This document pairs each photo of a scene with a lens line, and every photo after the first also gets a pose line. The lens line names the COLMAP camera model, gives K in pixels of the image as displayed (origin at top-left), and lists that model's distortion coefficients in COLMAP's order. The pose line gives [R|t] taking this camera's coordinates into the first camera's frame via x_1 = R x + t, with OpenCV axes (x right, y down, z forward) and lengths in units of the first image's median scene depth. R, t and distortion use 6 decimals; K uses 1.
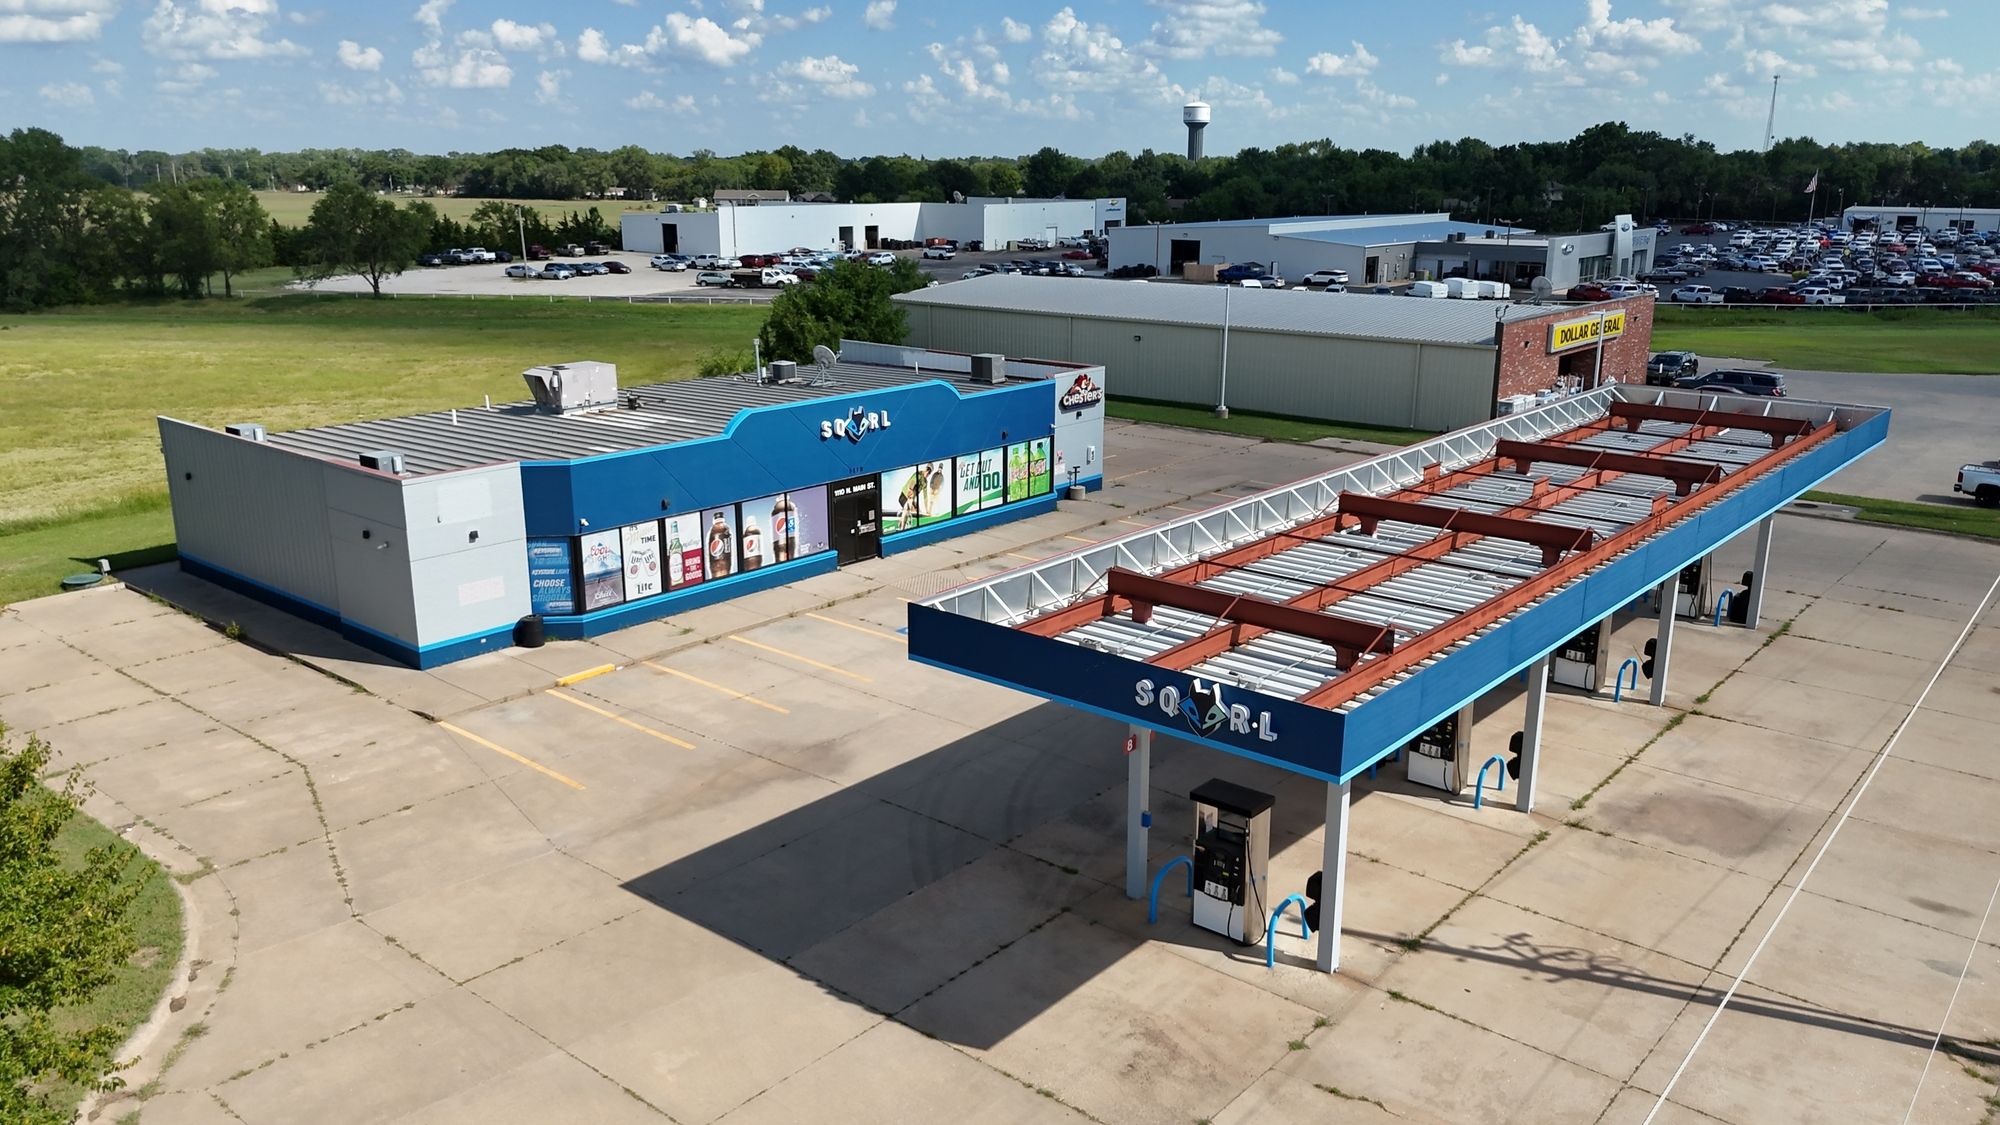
lens RADIAL K [[1480.5, 0, 1005.3], [0, 1480.5, 565.0], [0, 0, 1]] dist [0.079360, -0.087543]
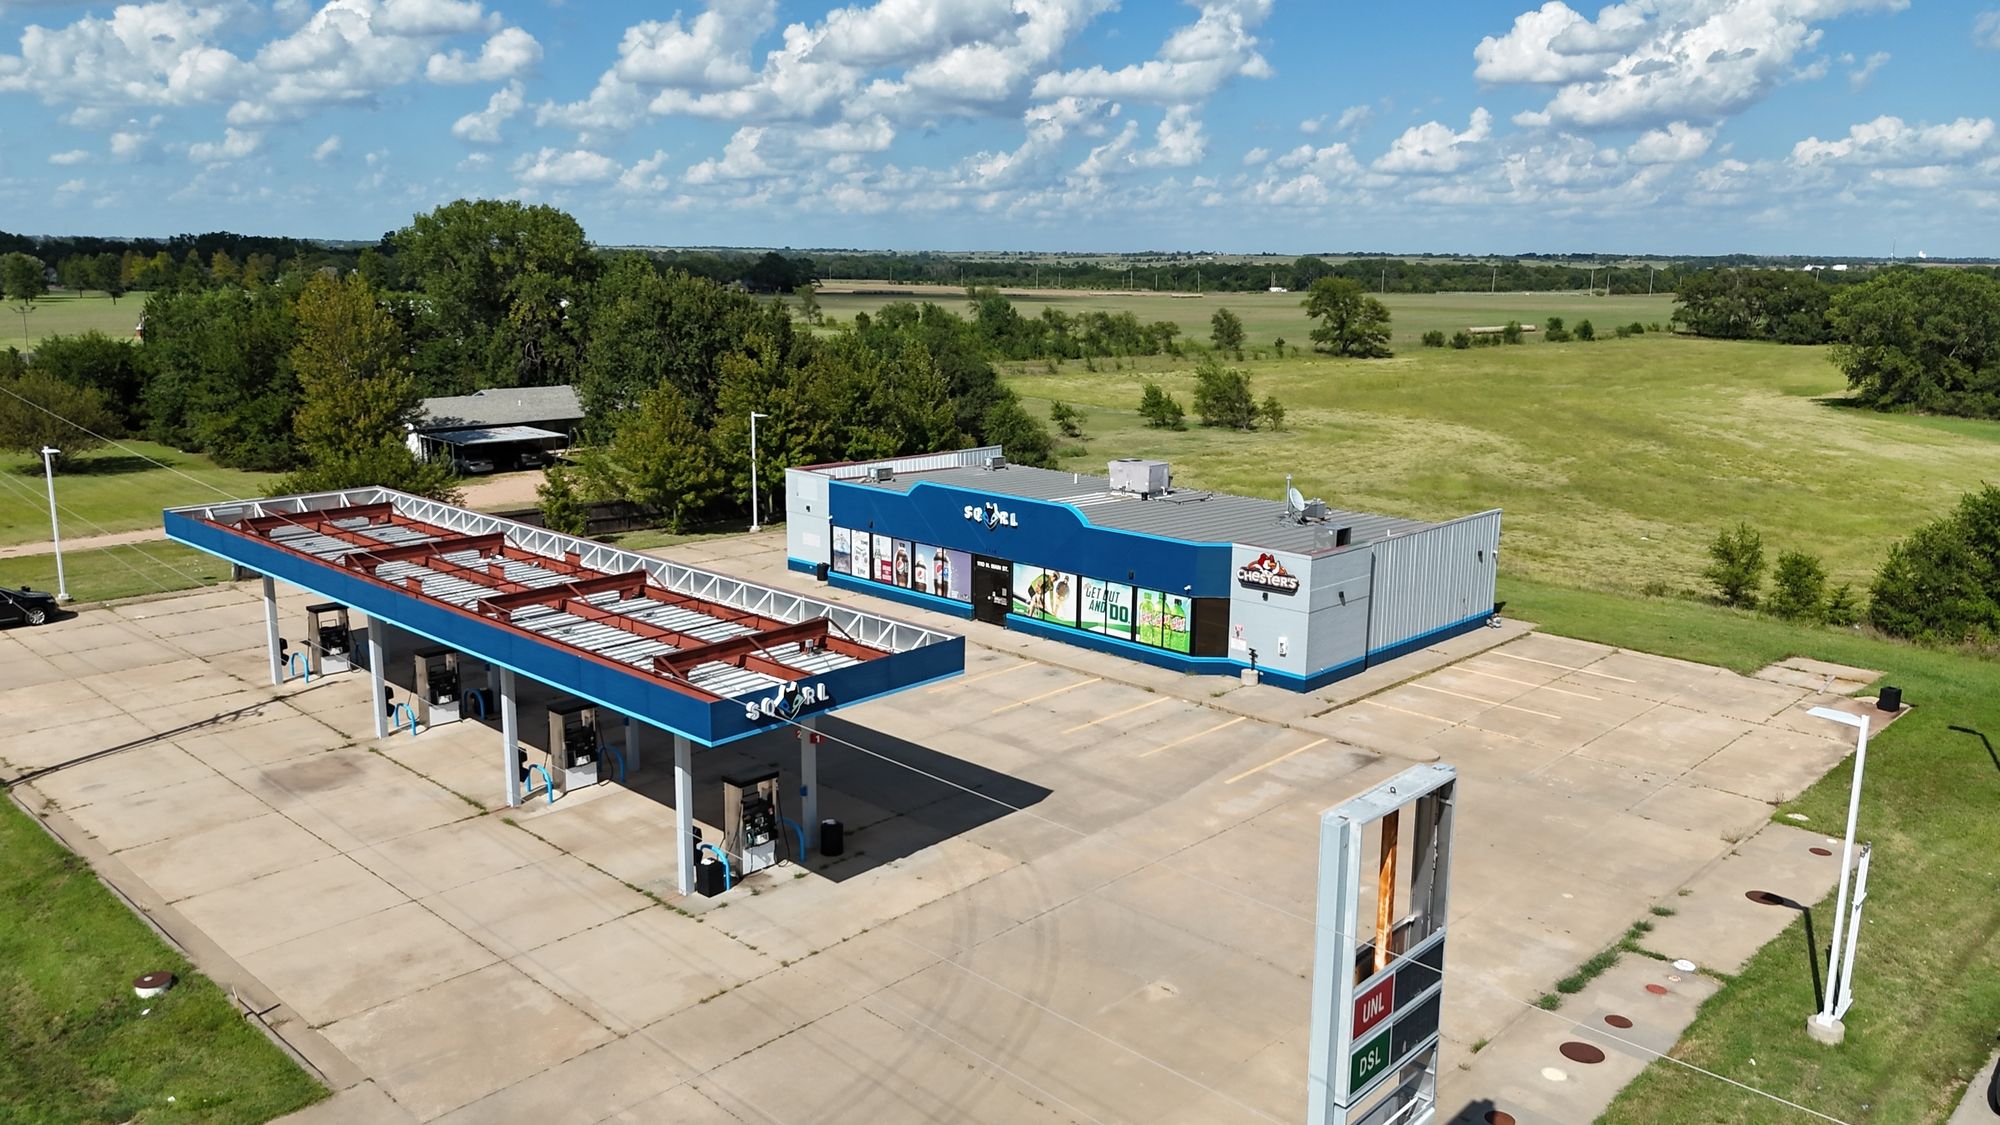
lens RADIAL K [[1480.5, 0, 1003.7], [0, 1480.5, 562.7], [0, 0, 1]] dist [0.079360, -0.087543]
pose [[-0.061558, 0.198284, -0.978210, 1.133813], [-0.271070, 0.939911, 0.207579, -0.318027], [0.960589, 0.277941, -0.004110, 0.998697]]
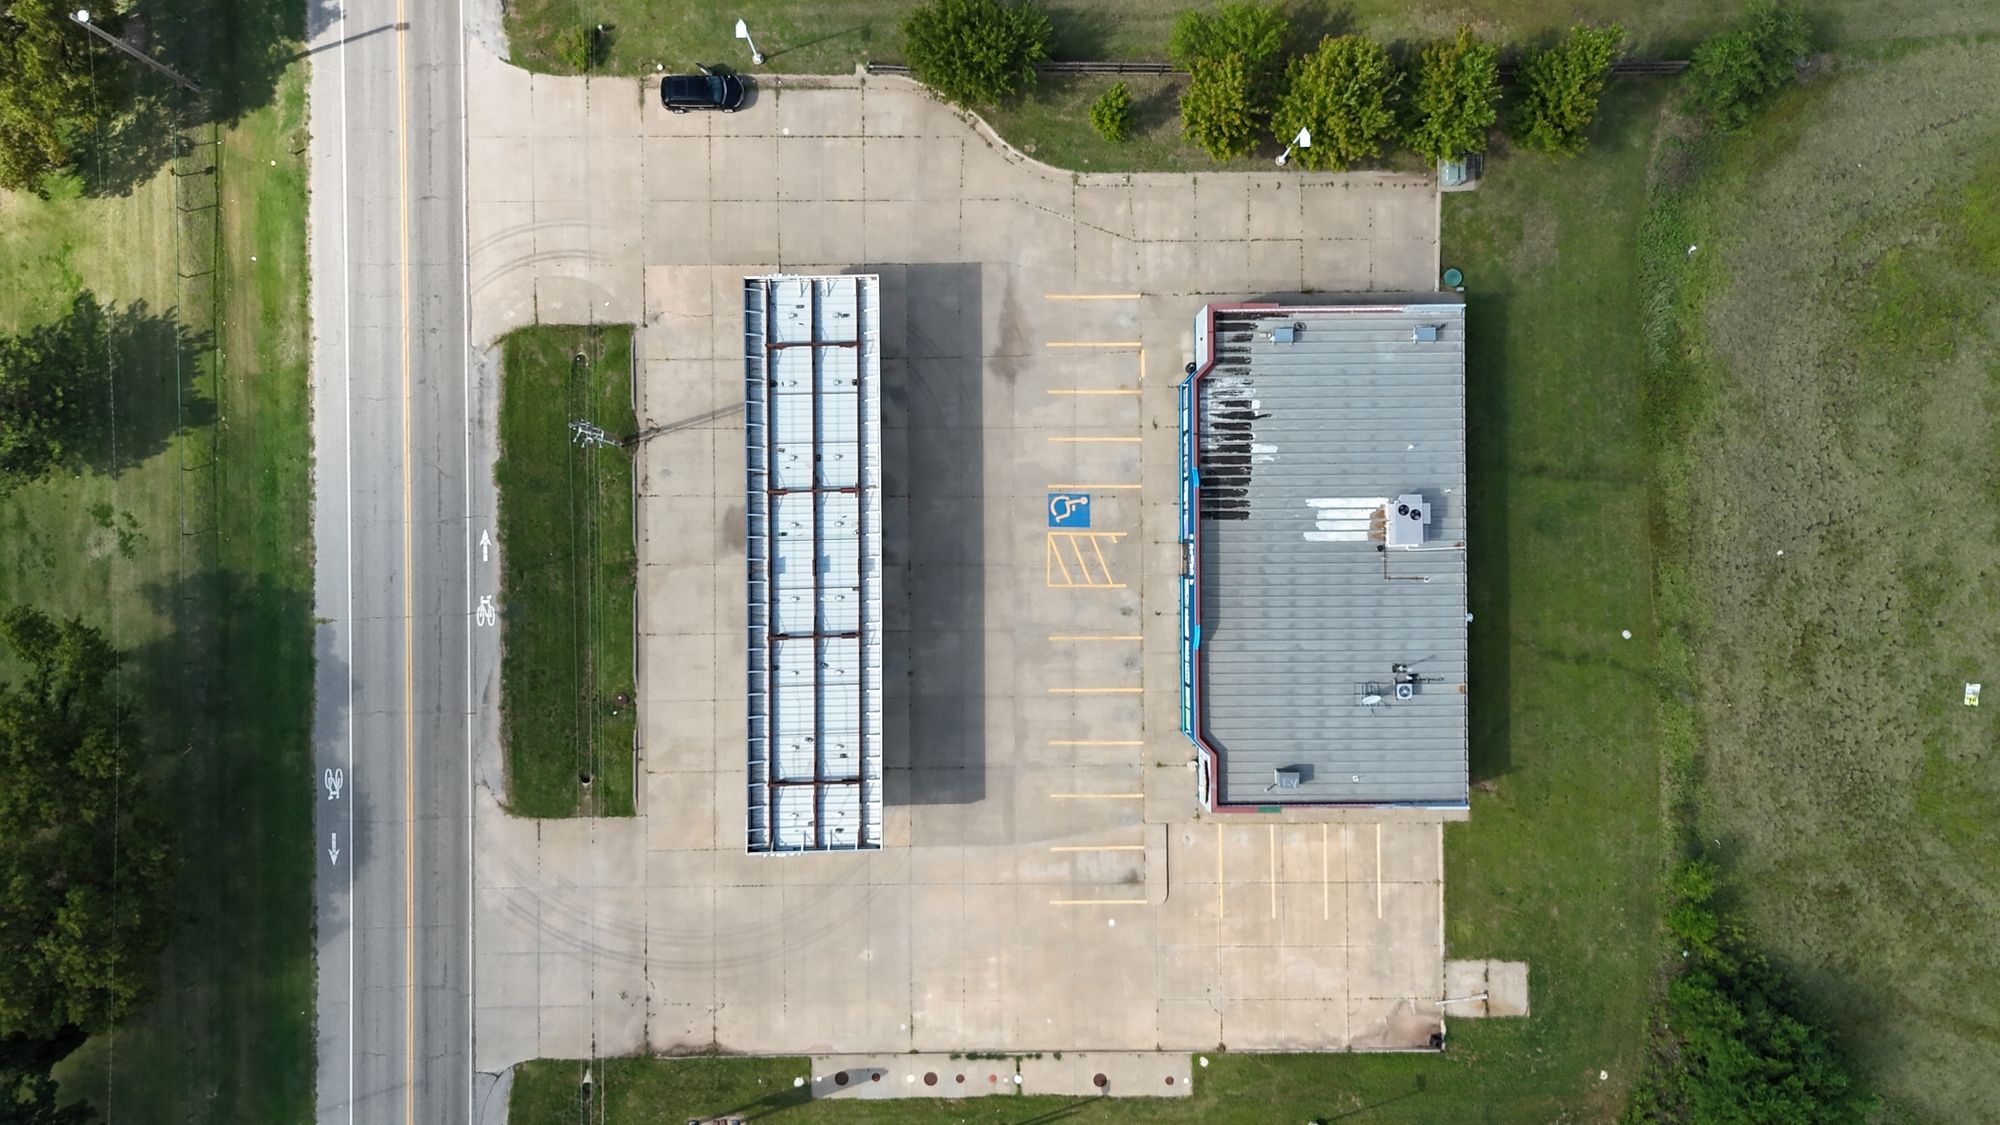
lens RADIAL K [[1480.5, 0, 989.2], [0, 1480.5, 566.2], [0, 0, 1]] dist [0.079360, -0.087543]
pose [[-0.760176, 0.649574, -0.013621, 0.115211], [-0.181989, -0.192757, 0.964222, -1.751424], [0.623709, 0.735458, 0.264745, 0.360901]]
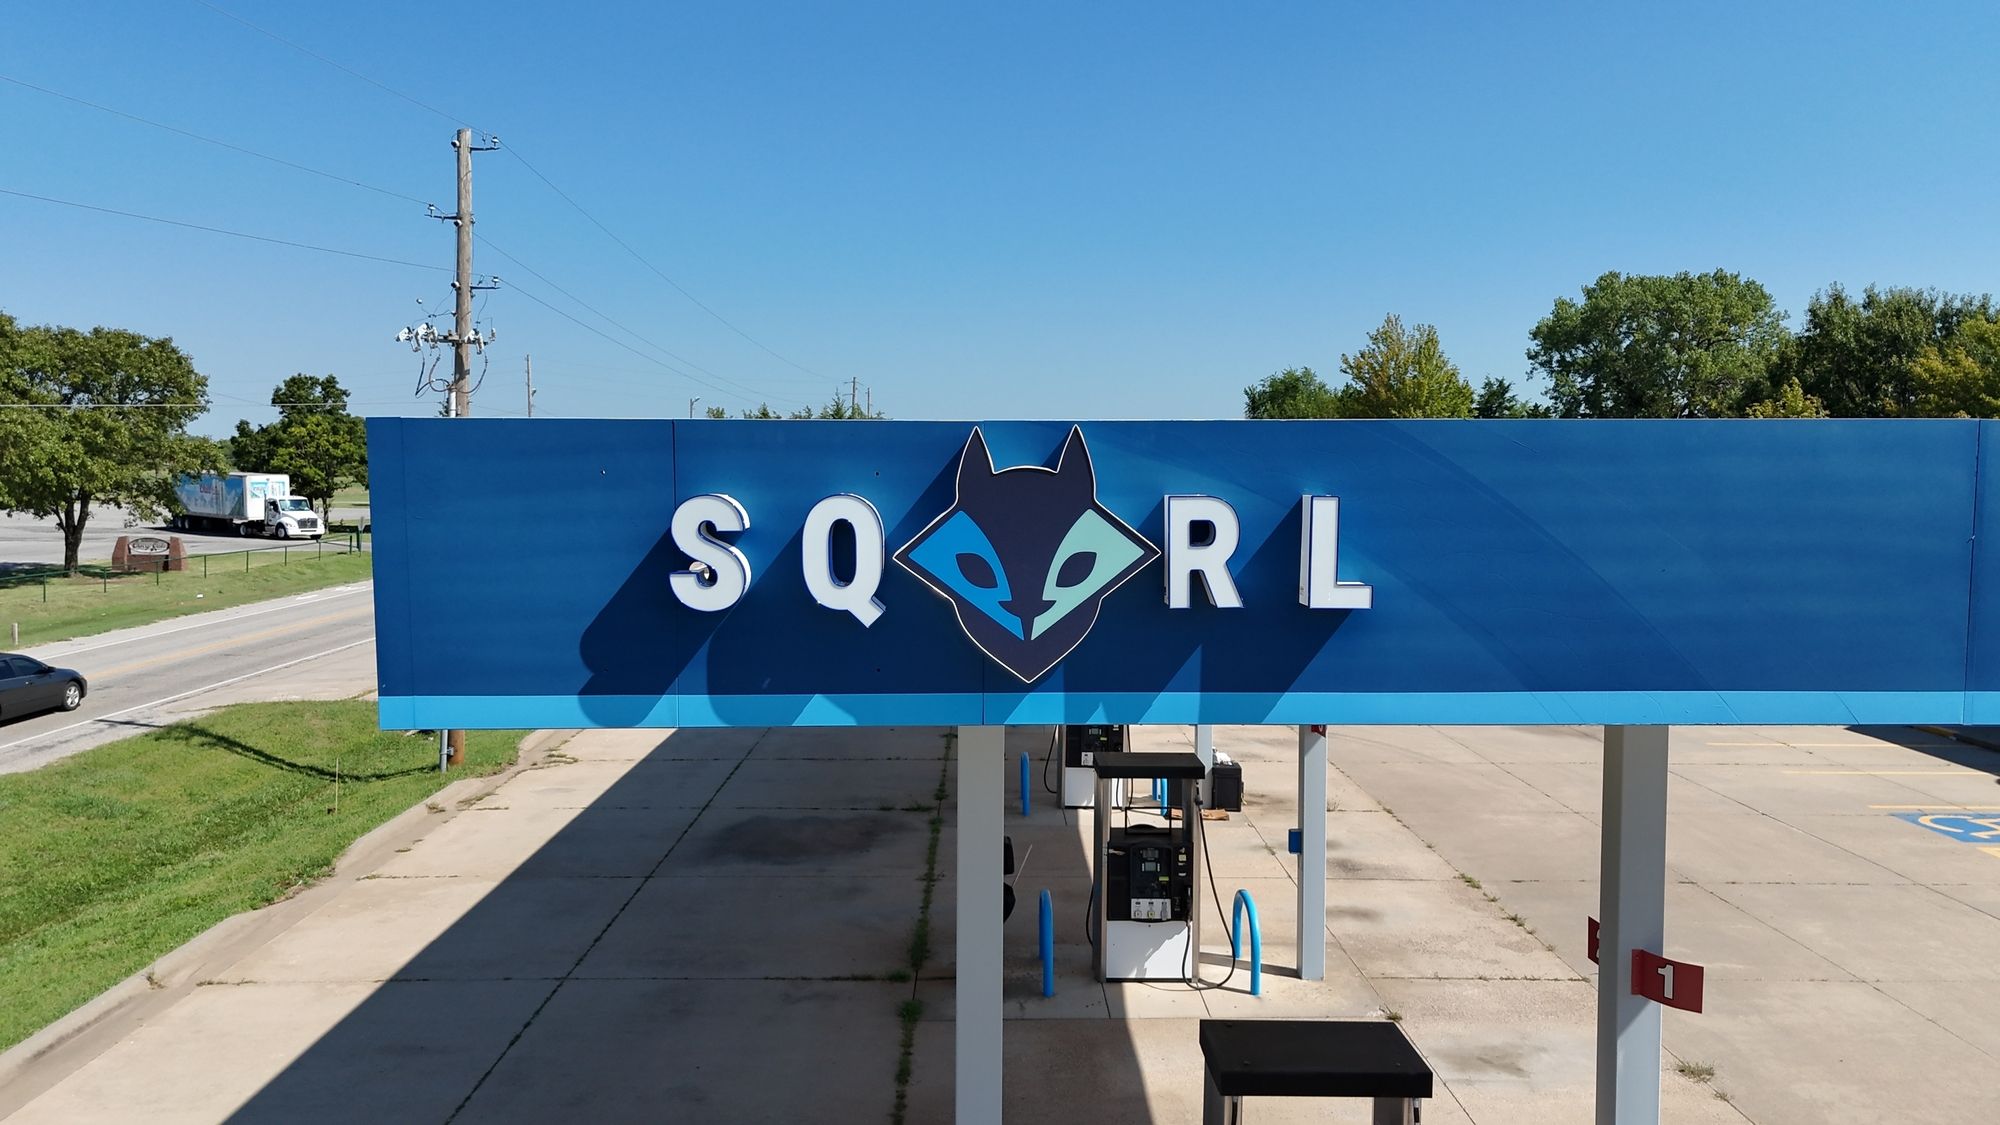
lens RADIAL K [[1480.5, 0, 1001.6], [0, 1480.5, 554.3], [0, 0, 1]] dist [0.079360, -0.087543]
pose [[-0.755430, 0.029022, -0.654586, 0.556955], [-0.182450, 0.950190, 0.252686, -0.116244], [0.629315, 0.310316, -0.712507, 0.987535]]
